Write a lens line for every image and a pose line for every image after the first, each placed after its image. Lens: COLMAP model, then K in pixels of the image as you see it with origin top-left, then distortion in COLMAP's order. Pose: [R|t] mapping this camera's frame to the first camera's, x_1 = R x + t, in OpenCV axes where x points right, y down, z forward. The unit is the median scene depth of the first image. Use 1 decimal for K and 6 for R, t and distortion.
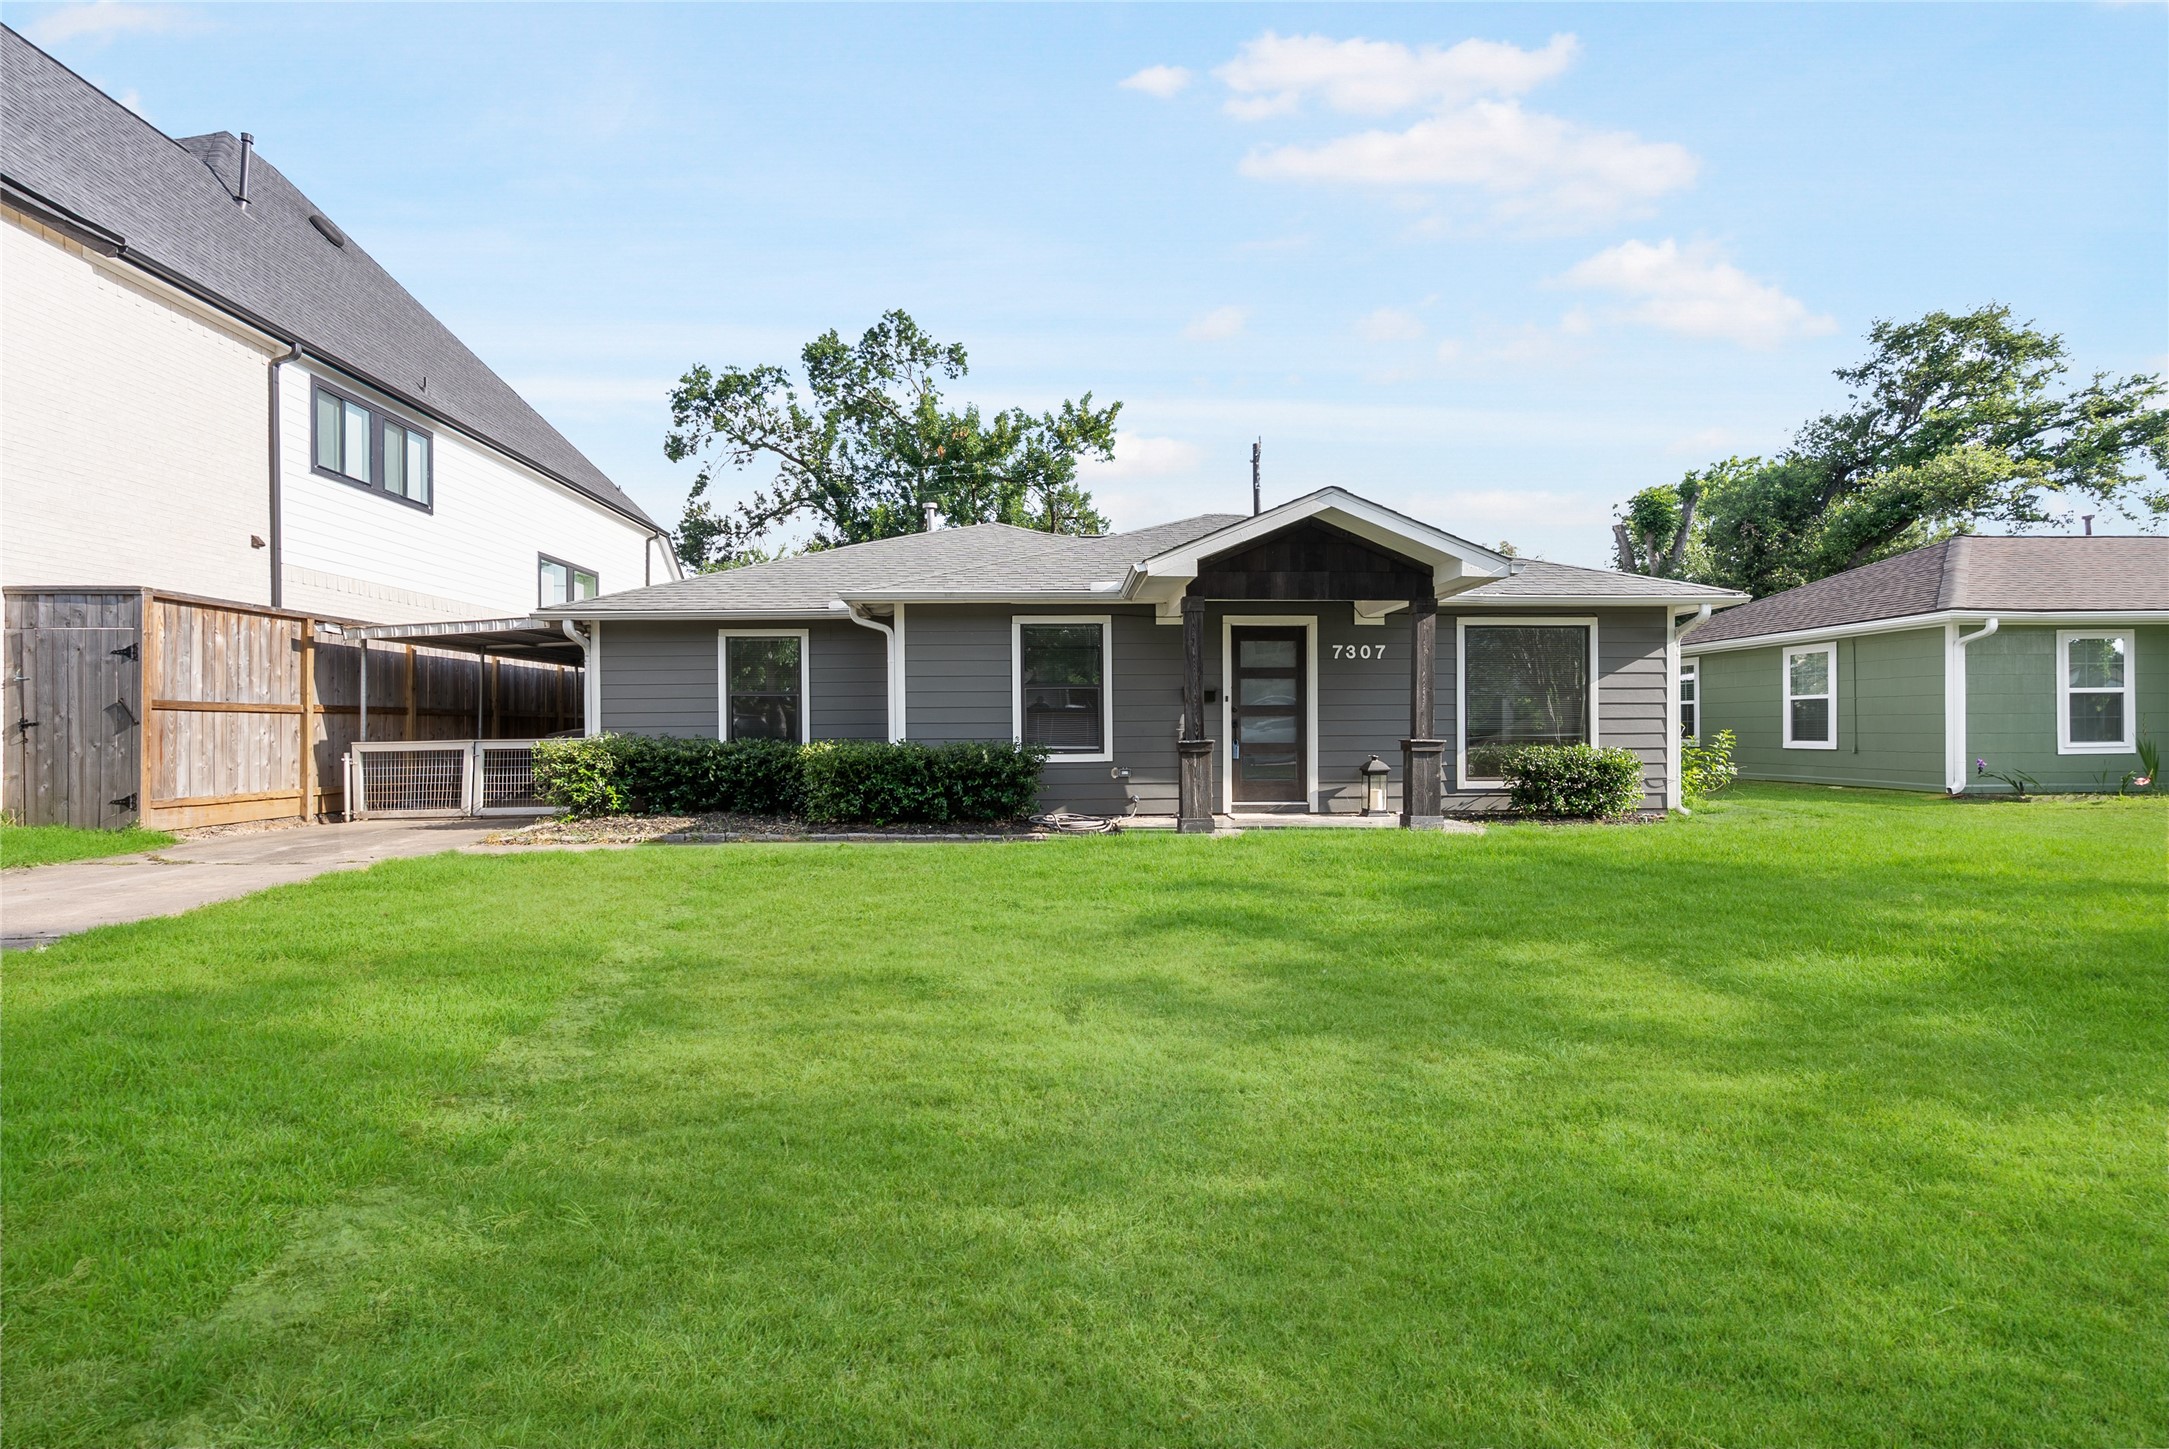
lens RADIAL K [[990.3, 0, 1079.5], [0, 990.3, 722.1], [0, 0, 1]] dist [0.003474, 0.000463]
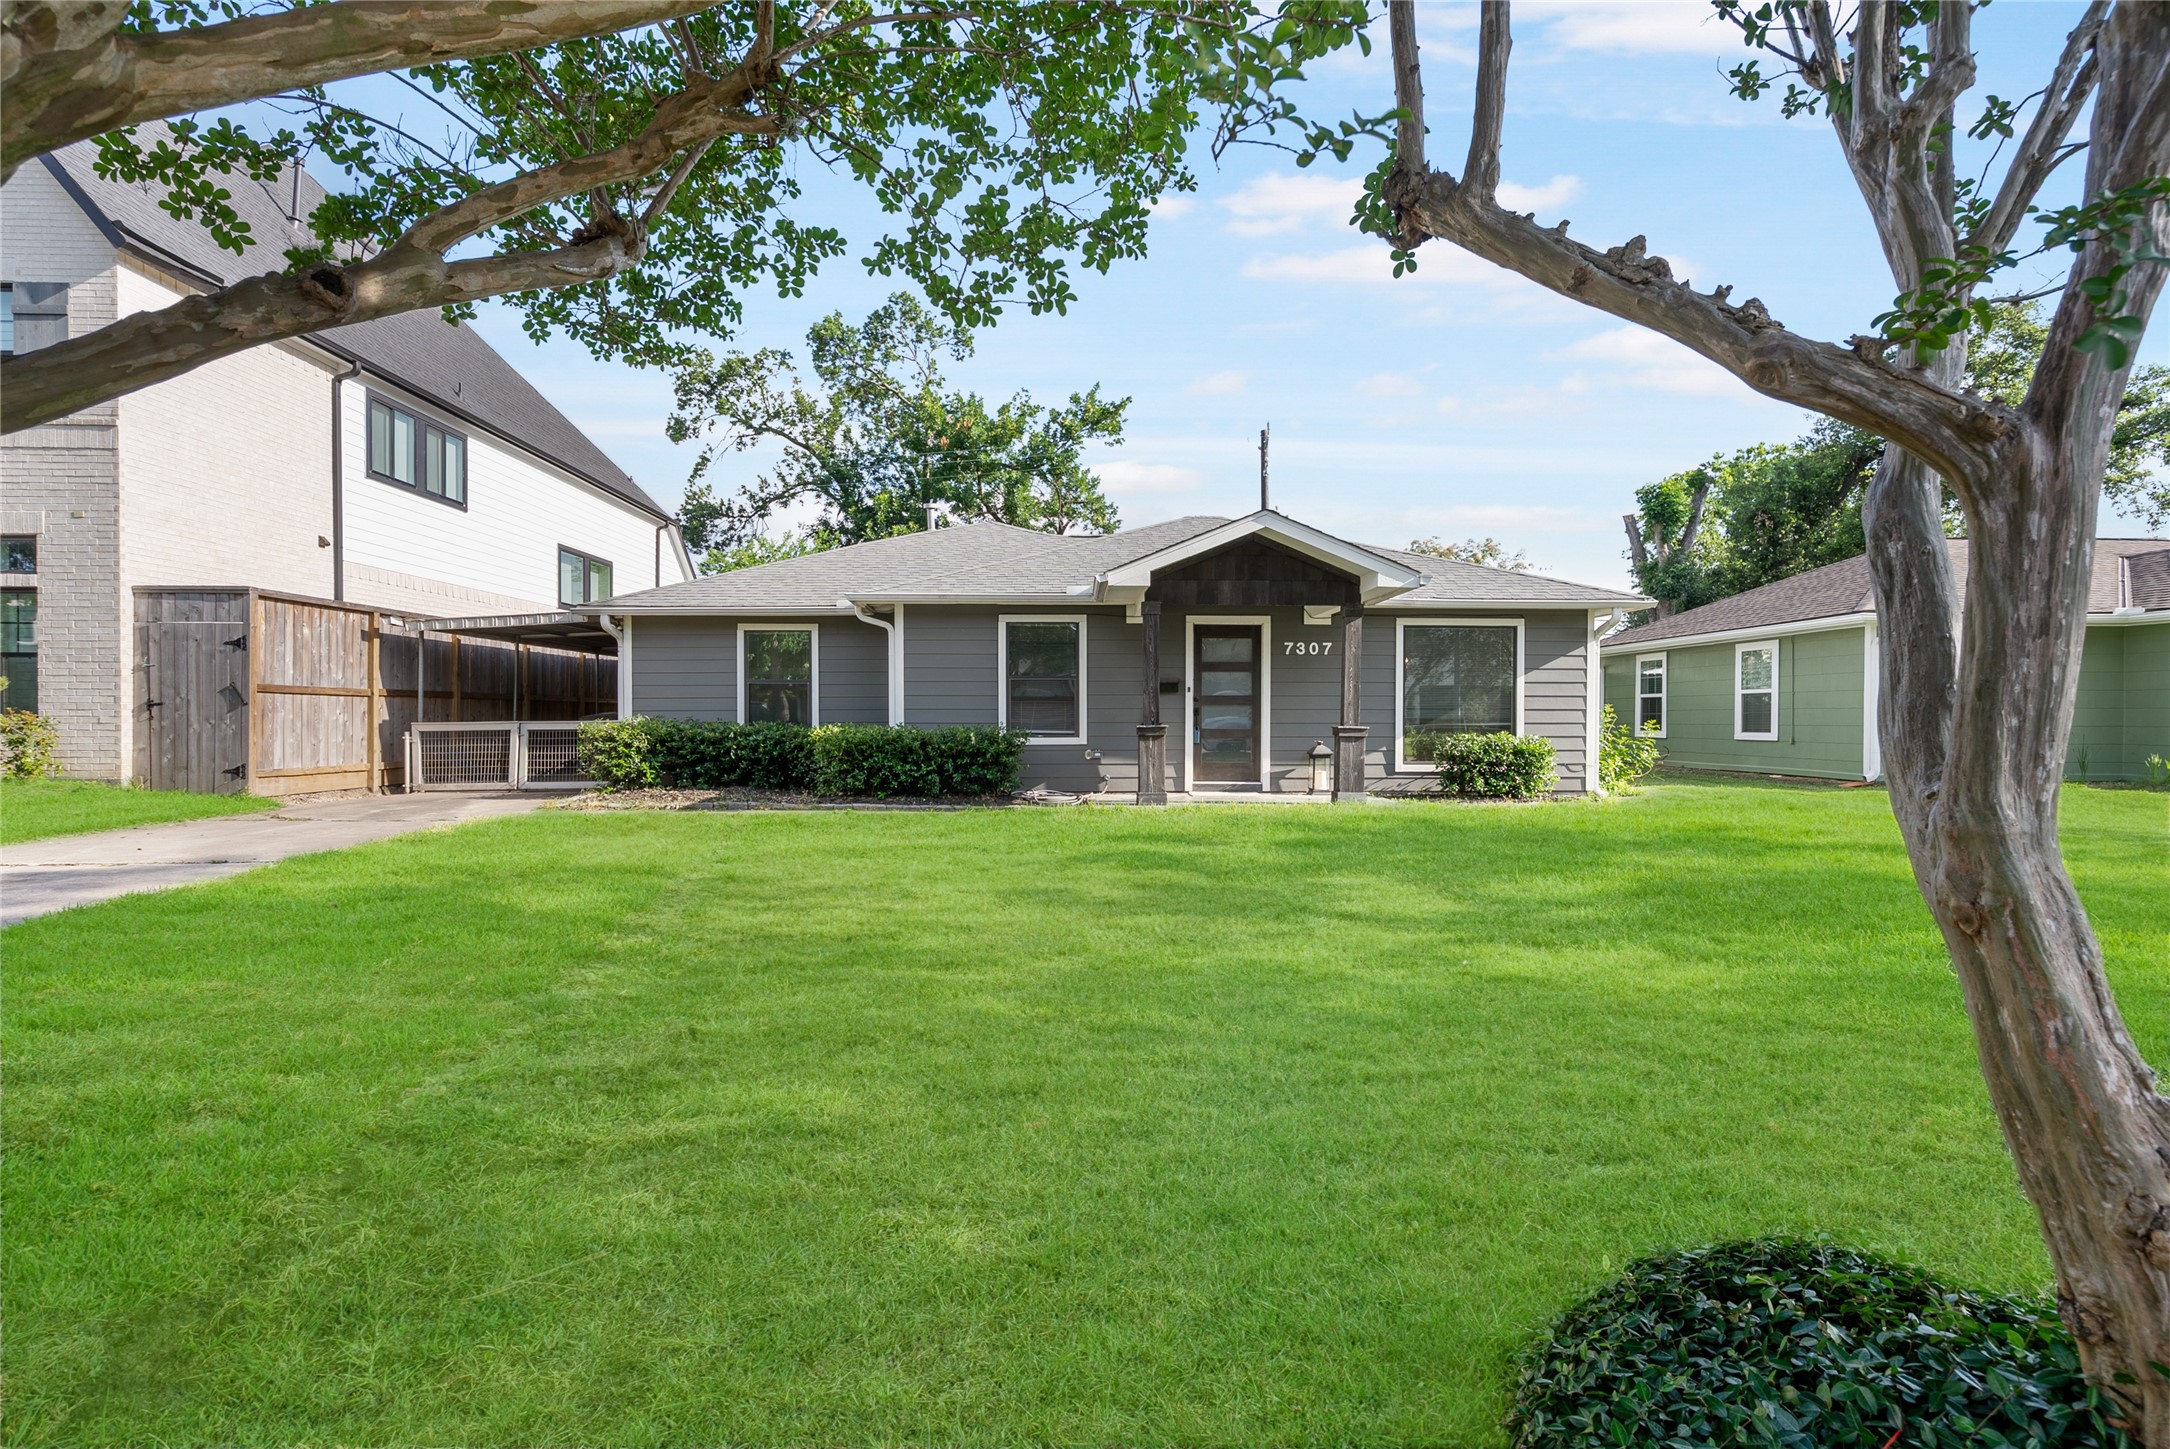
lens RADIAL K [[1047.4, 0, 1089.5], [0, 1047.4, 728.2], [0, 0, 1]] dist [0.001389, -0.000040]
pose [[0.999957, 0.007611, -0.005274, 0.039949], [-0.007525, 0.999840, 0.016200, 0.001809], [0.005396, -0.016160, 0.999855, -0.182556]]
